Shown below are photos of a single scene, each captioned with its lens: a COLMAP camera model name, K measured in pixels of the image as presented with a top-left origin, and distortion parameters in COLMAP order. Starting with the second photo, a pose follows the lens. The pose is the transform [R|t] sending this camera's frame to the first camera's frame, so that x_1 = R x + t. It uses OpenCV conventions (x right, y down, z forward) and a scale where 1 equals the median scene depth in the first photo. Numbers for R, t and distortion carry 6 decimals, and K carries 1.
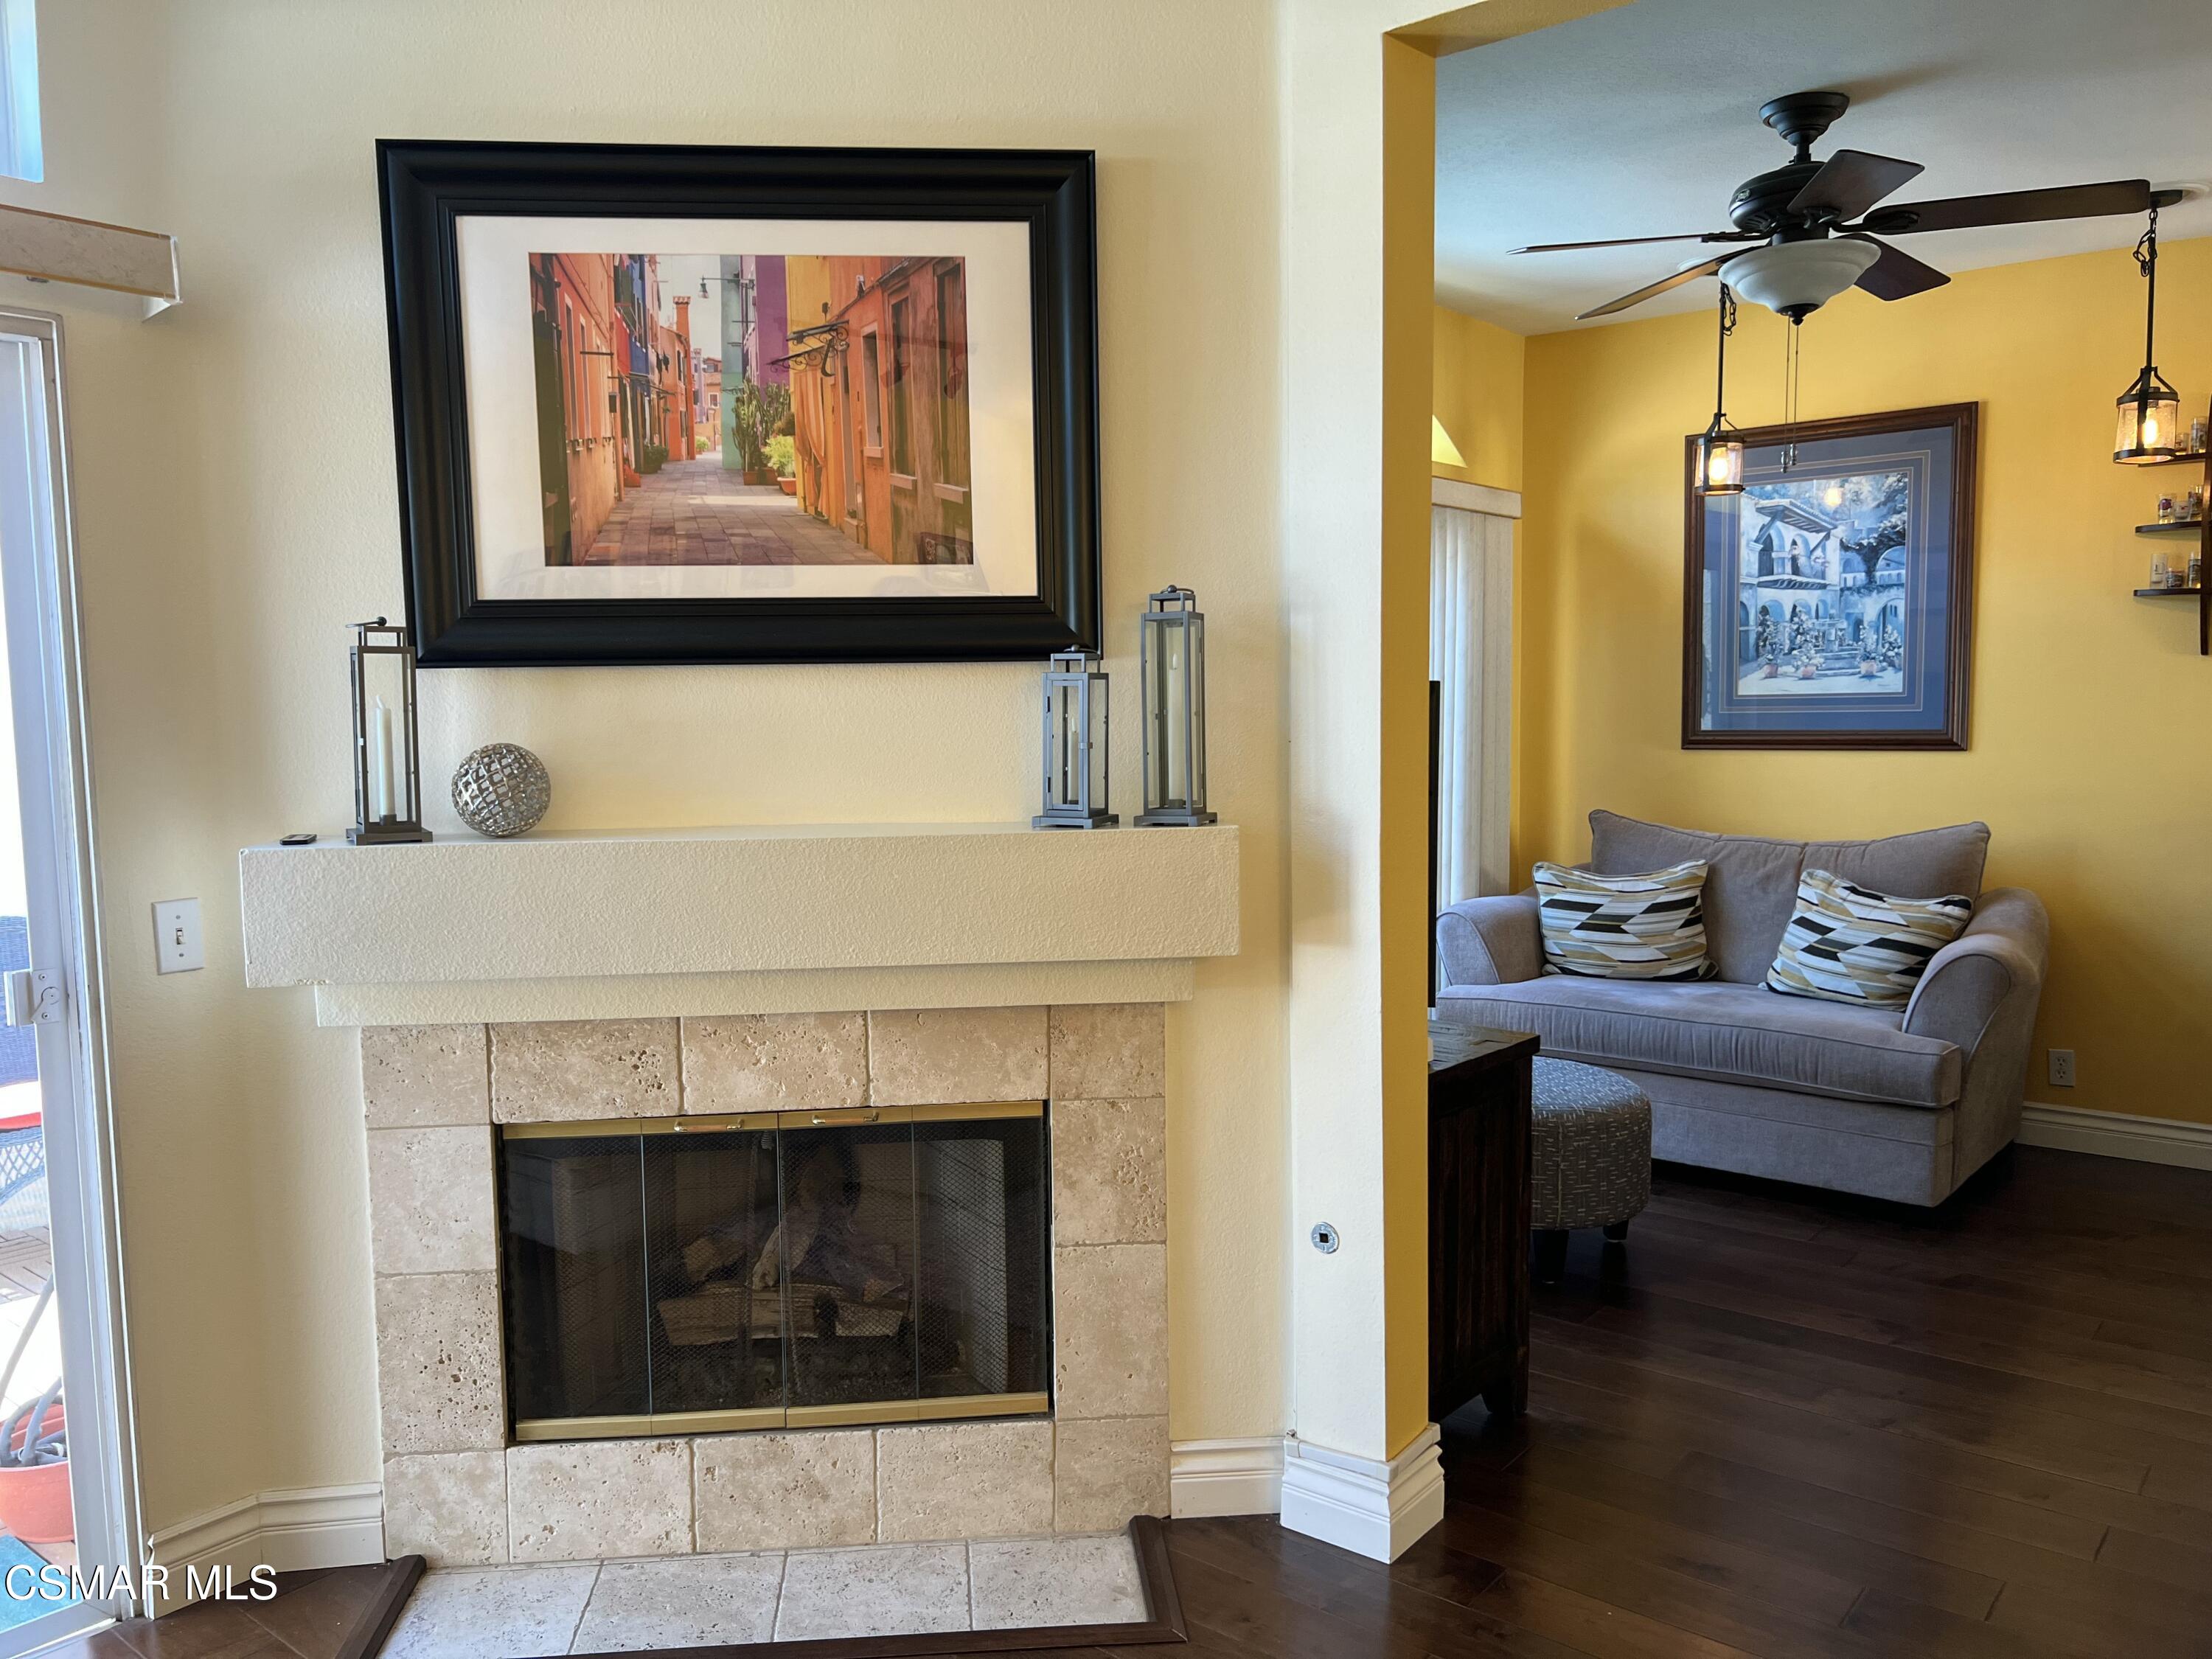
lens RADIAL K [[1663.9, 0, 1106.9], [0, 1663.9, 831.3], [0, 0, 1]] dist [0.050087, -0.060715]
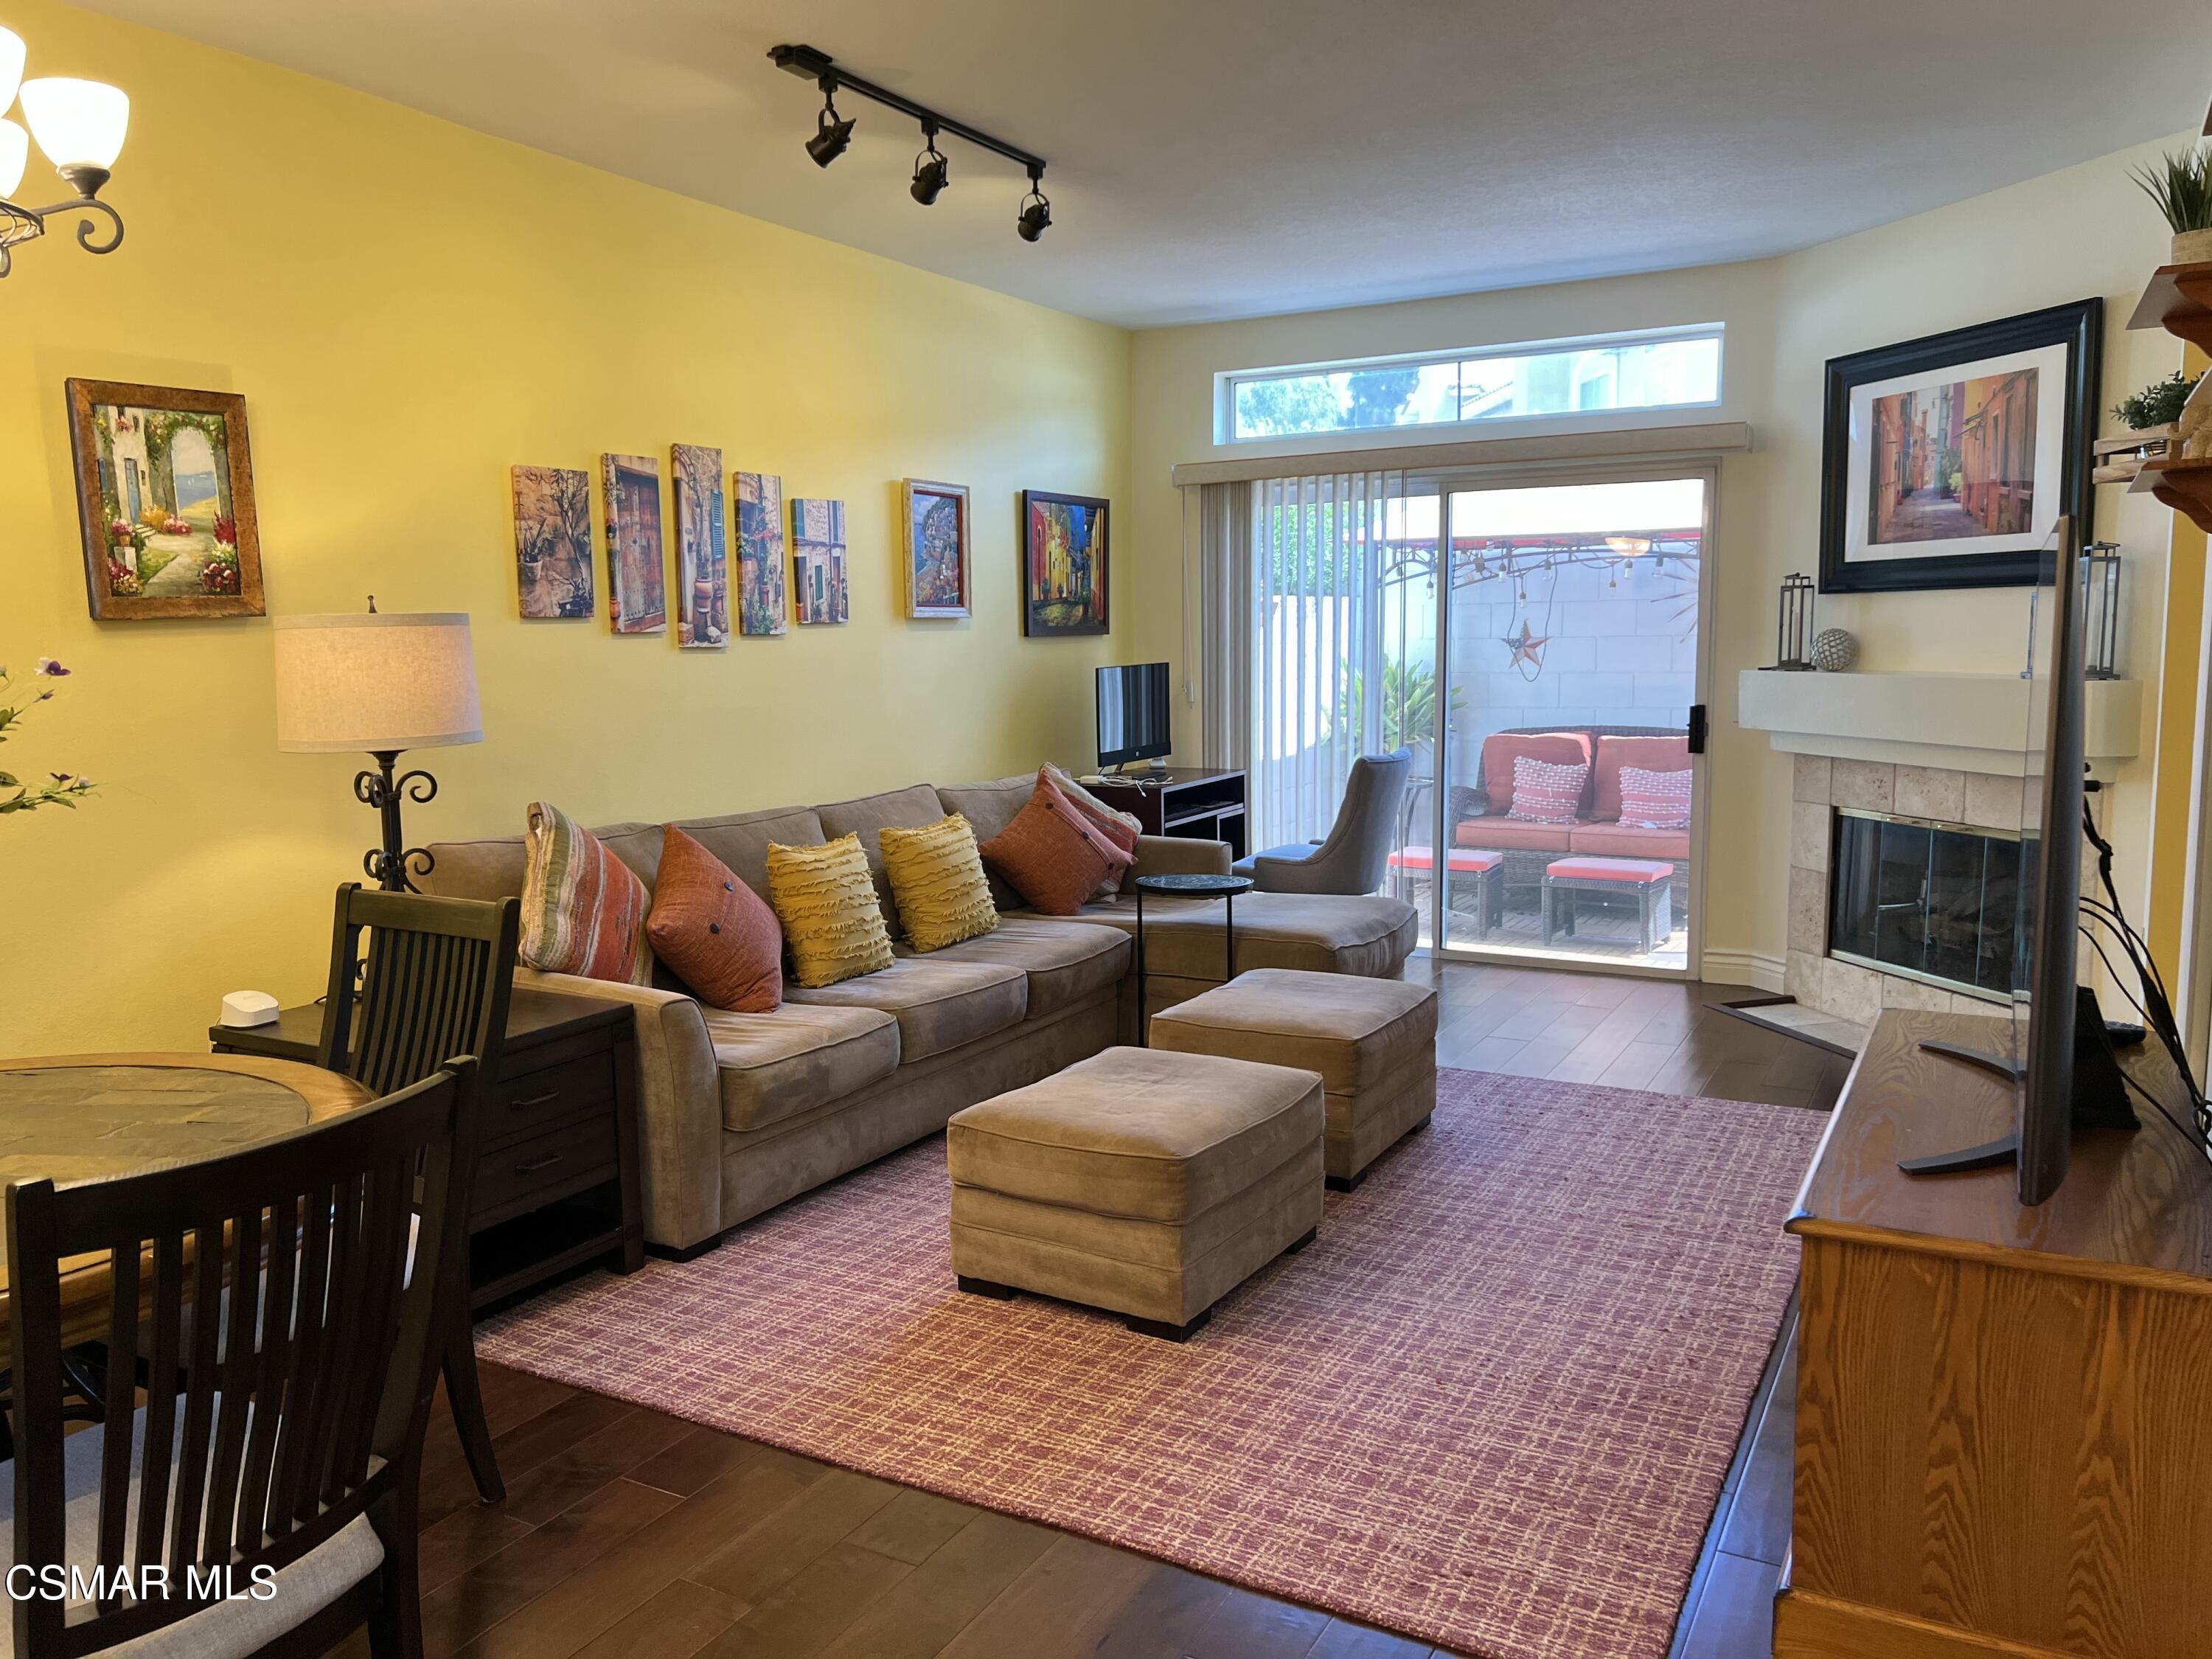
lens RADIAL K [[1663.9, 0, 1105.5], [0, 1663.9, 830.3], [0, 0, 1]] dist [0.050087, -0.060715]
pose [[0.191848, 0.127991, -0.973043, 1.595721], [-0.077149, 0.990358, 0.115058, 0.030013], [0.978388, 0.052996, 0.199872, -0.355203]]
